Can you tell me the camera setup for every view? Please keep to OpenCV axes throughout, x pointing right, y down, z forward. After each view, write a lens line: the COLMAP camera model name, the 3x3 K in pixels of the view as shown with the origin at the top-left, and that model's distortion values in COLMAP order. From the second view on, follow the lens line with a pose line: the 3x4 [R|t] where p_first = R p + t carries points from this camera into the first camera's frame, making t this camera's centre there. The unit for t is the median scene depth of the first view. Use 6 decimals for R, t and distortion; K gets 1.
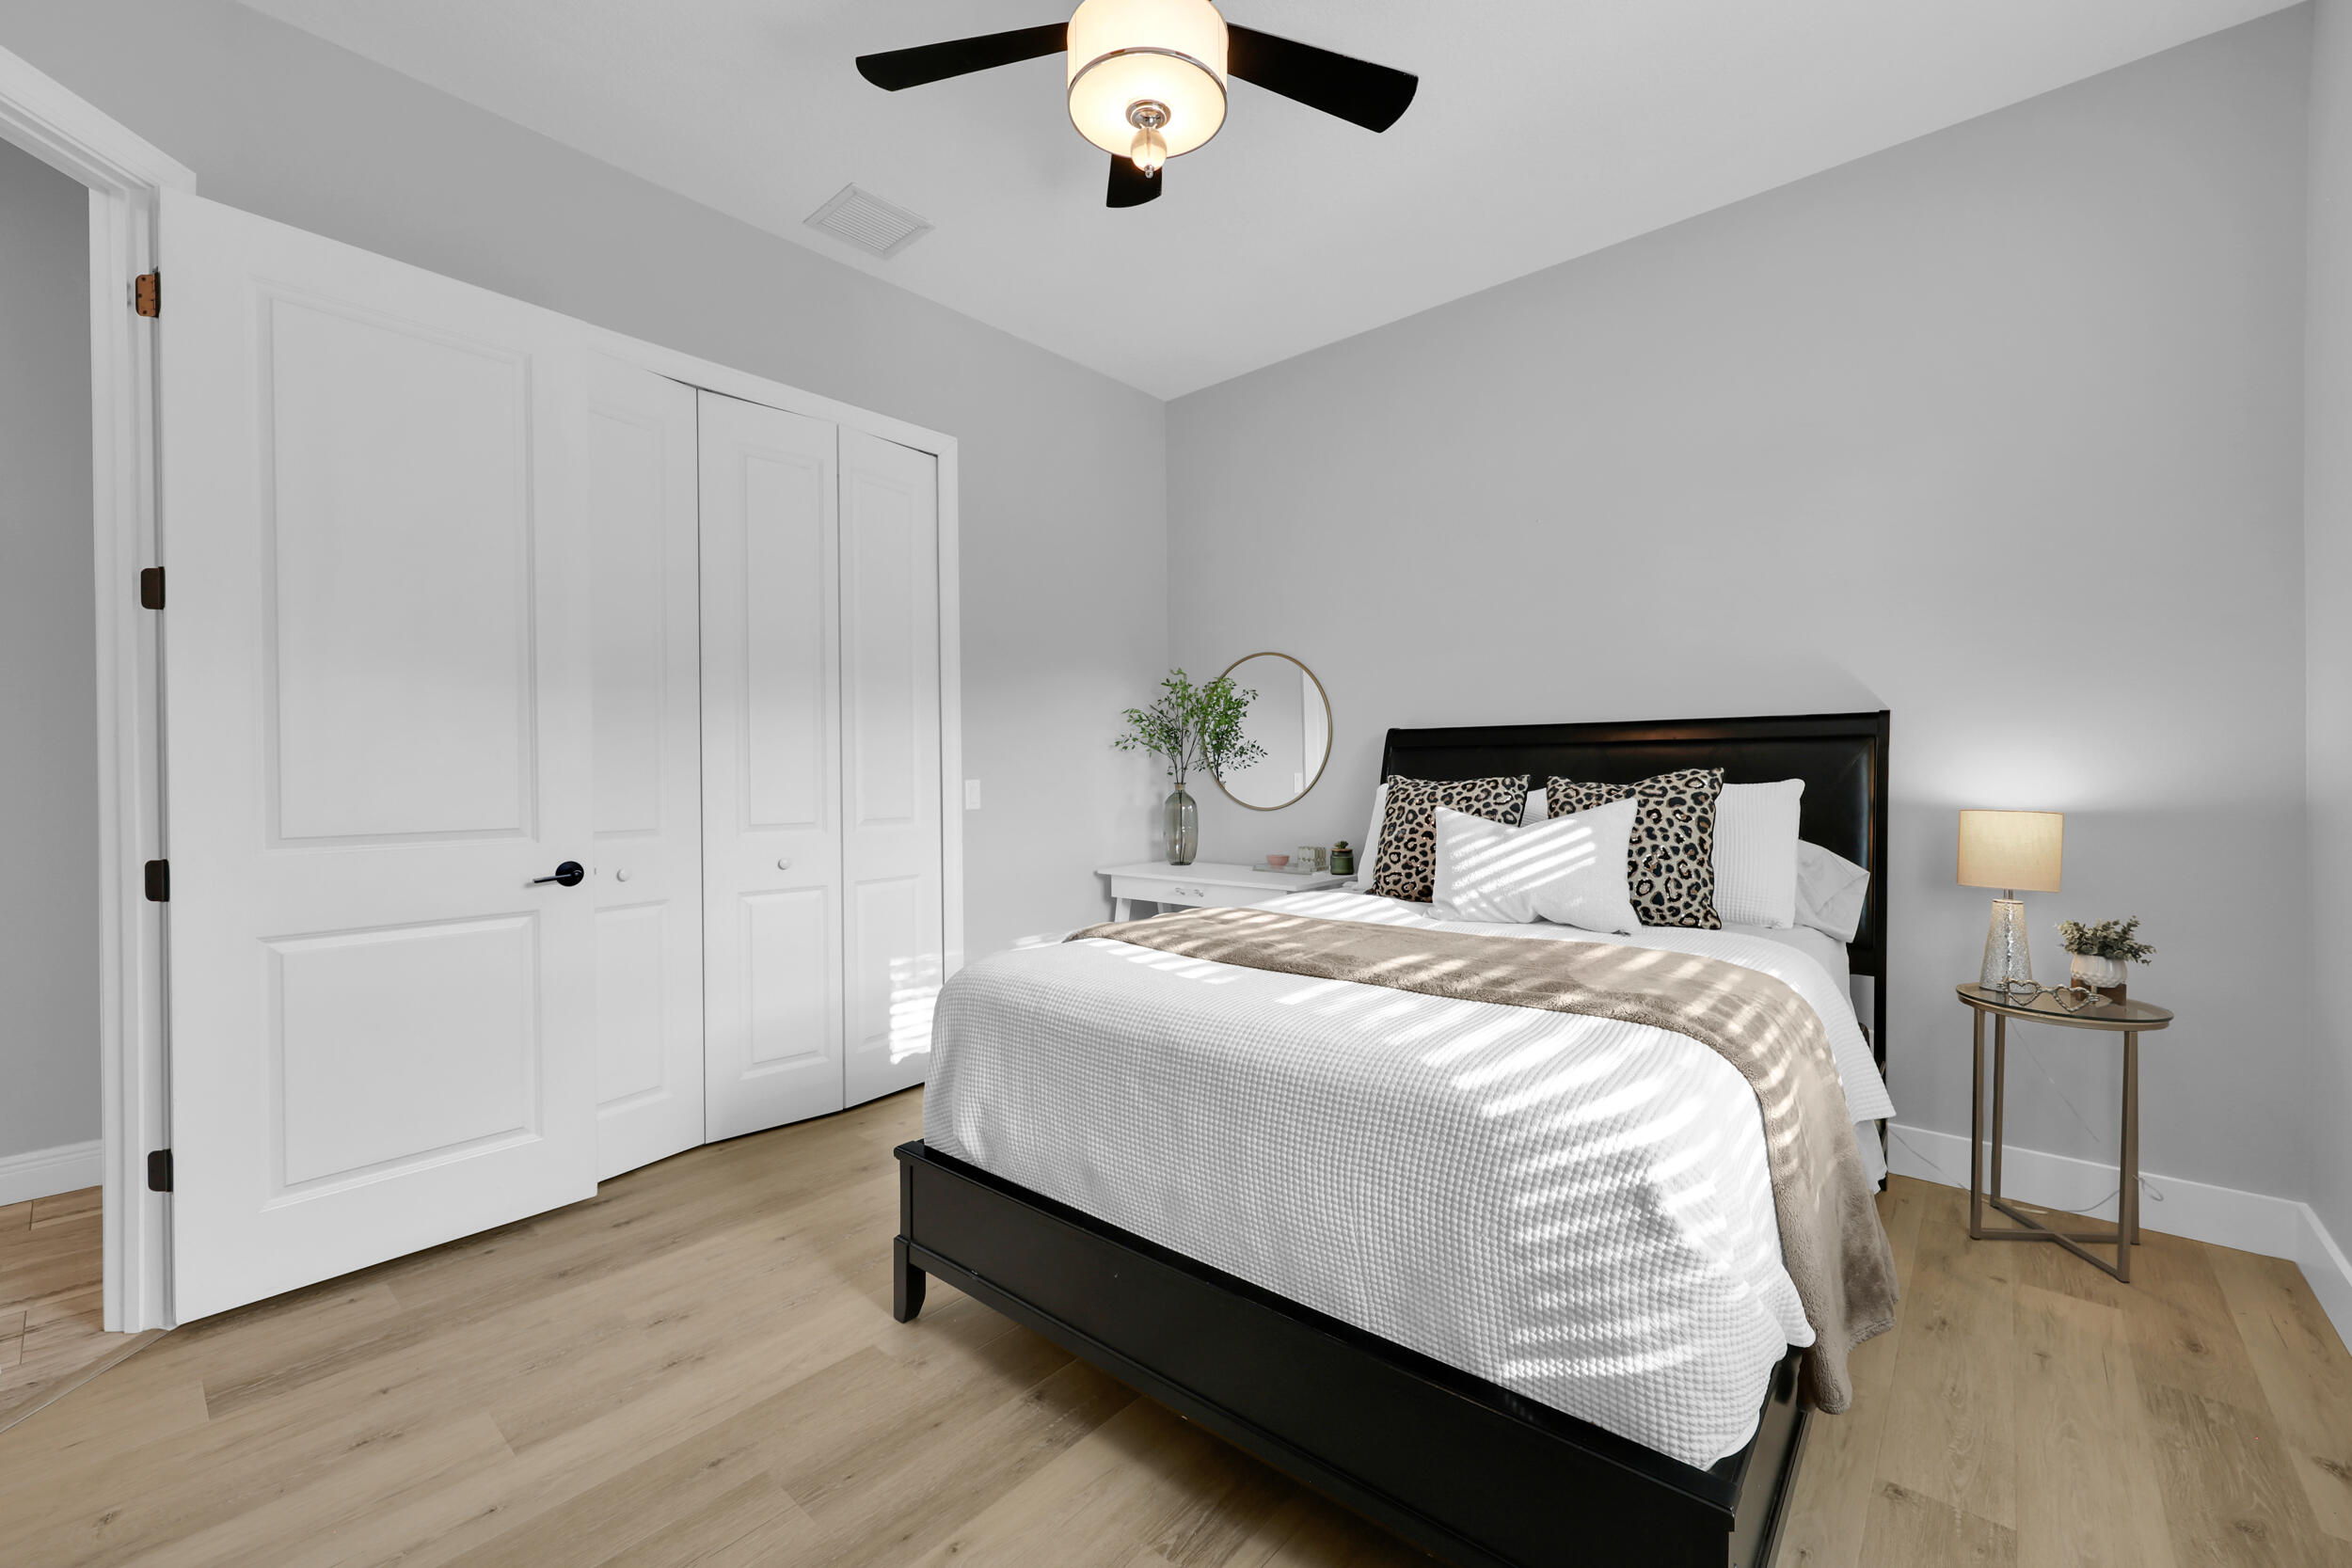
lens RADIAL K [[954.8, 0, 1173.9], [0, 954.8, 778.0], [0, 0, 1]] dist [0.000736, 0.000638]
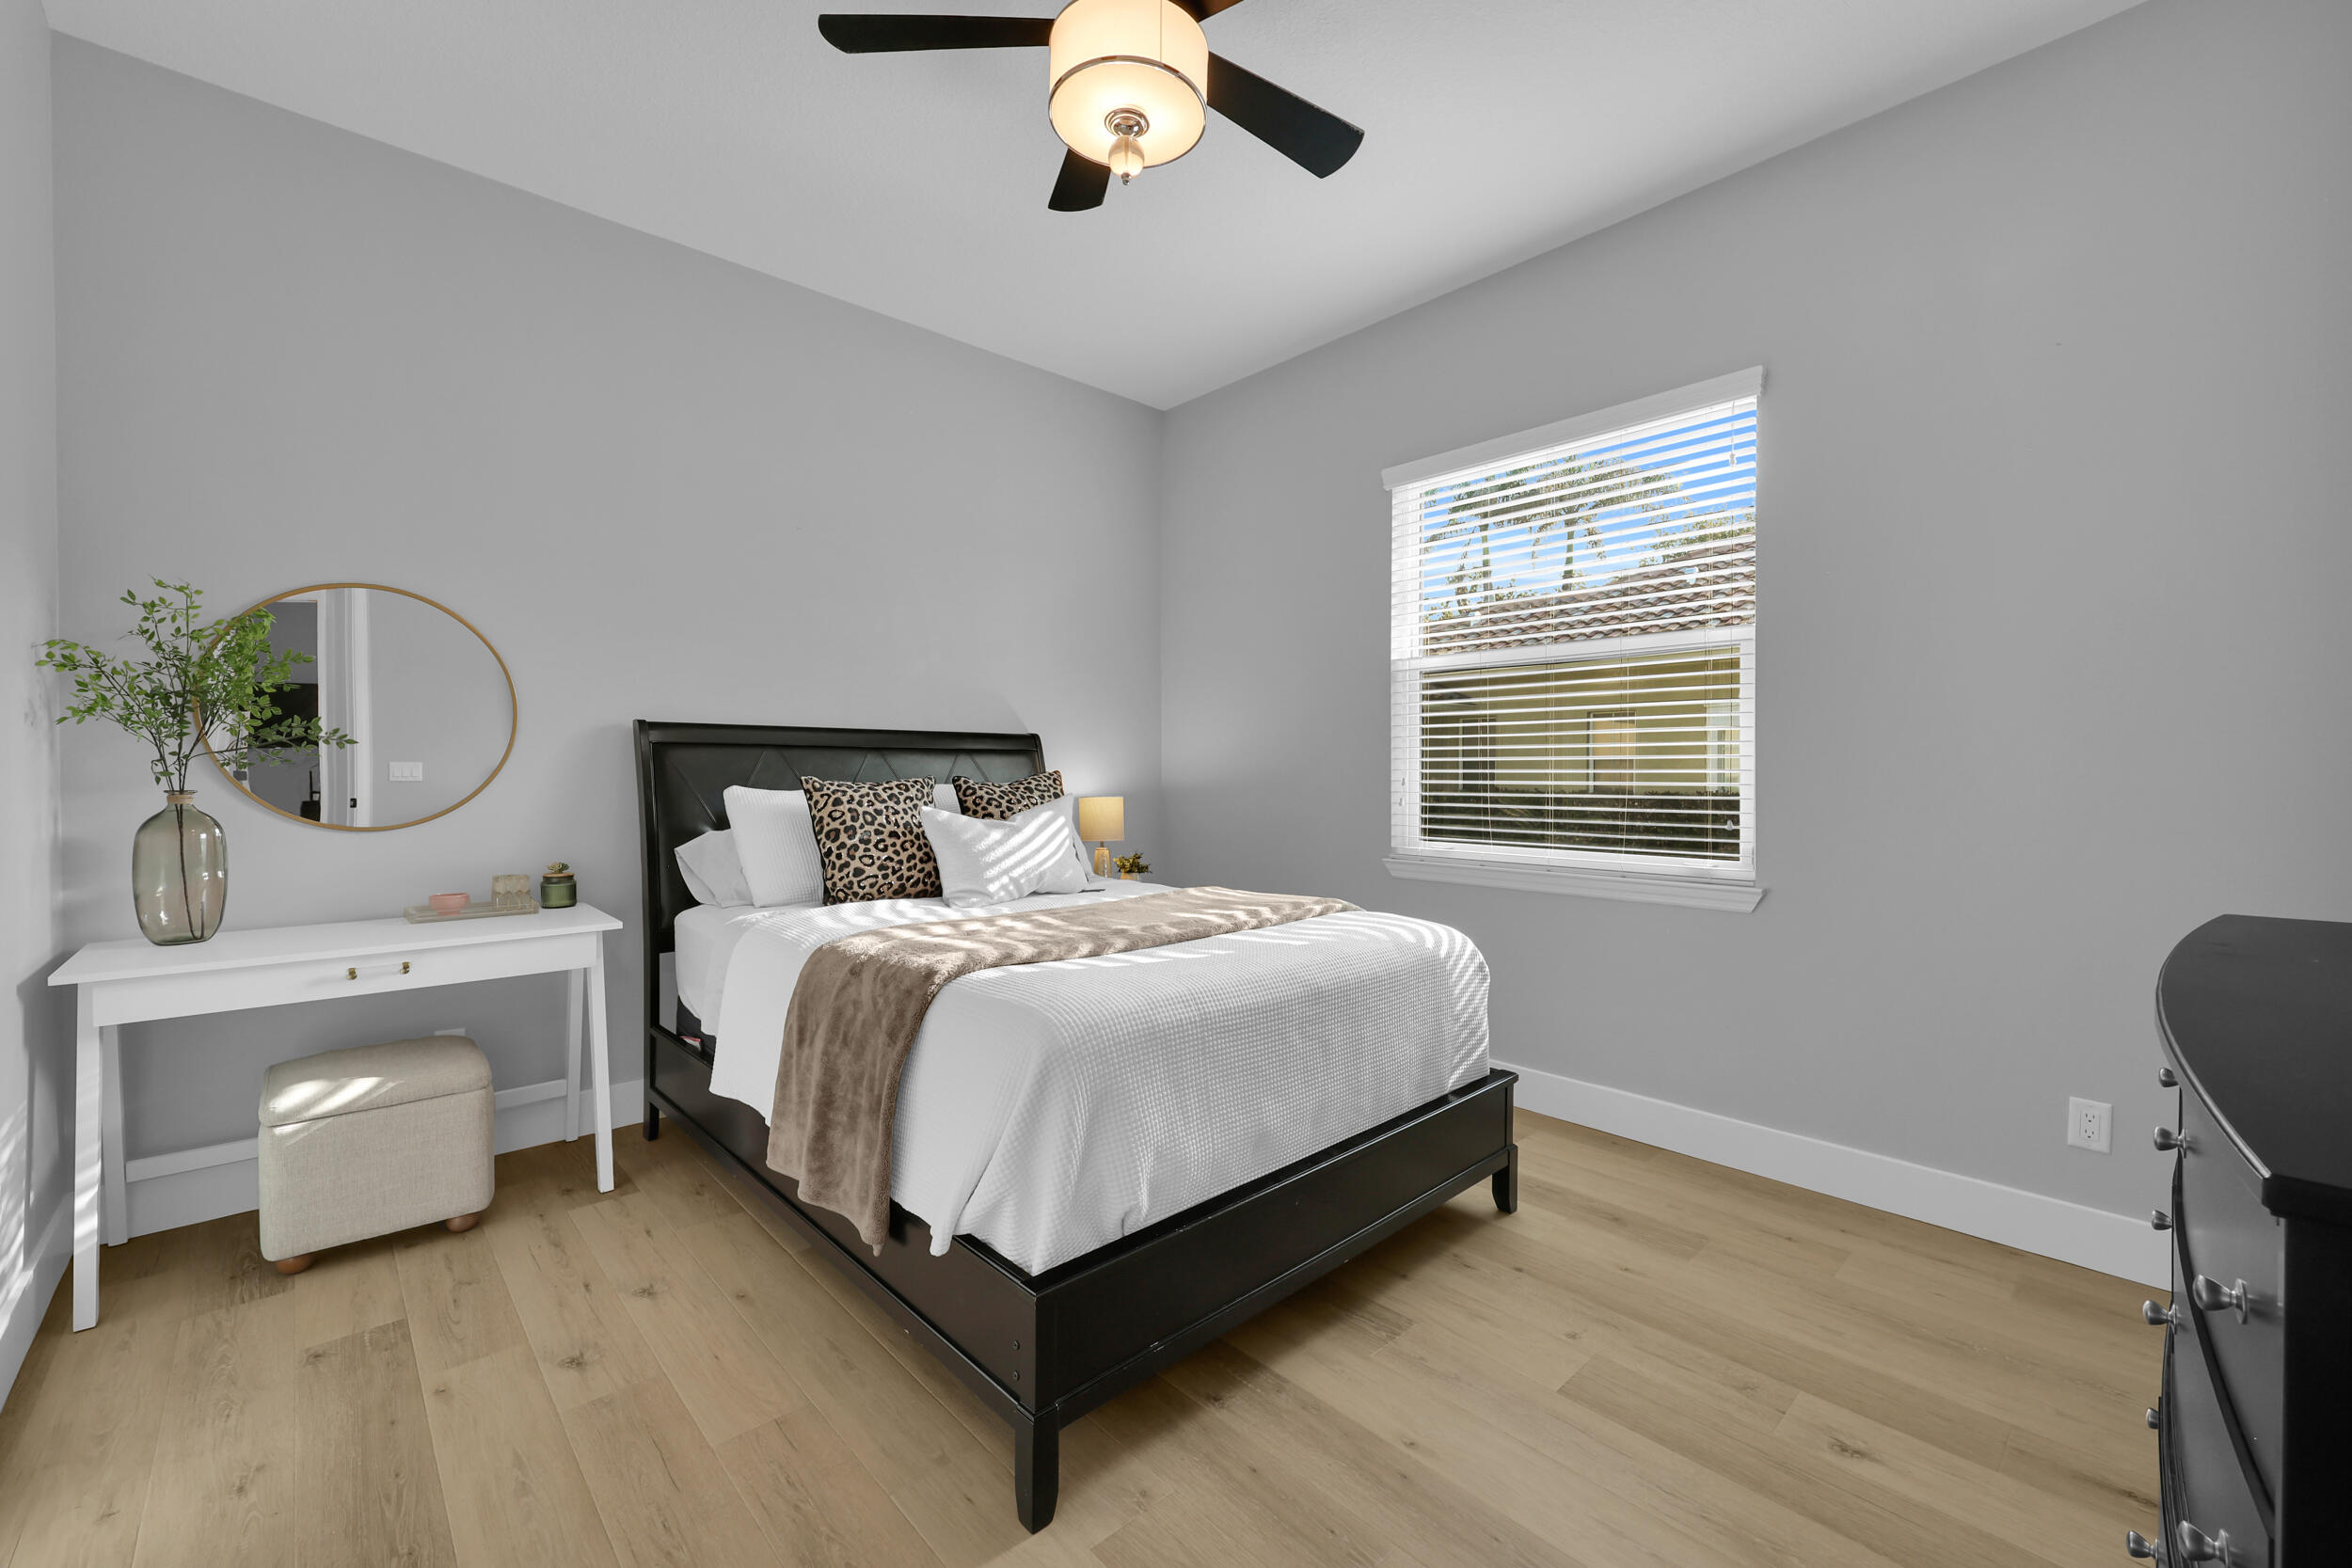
lens RADIAL K [[954.8, 0, 1173.5], [0, 954.8, 788.9], [0, 0, 1]] dist [0.000736, 0.000638]
pose [[0.103108, -0.013135, 0.994583, -0.816236], [0.003040, 0.999912, 0.012891, -0.002052], [-0.994666, 0.001695, 0.103138, 0.679191]]
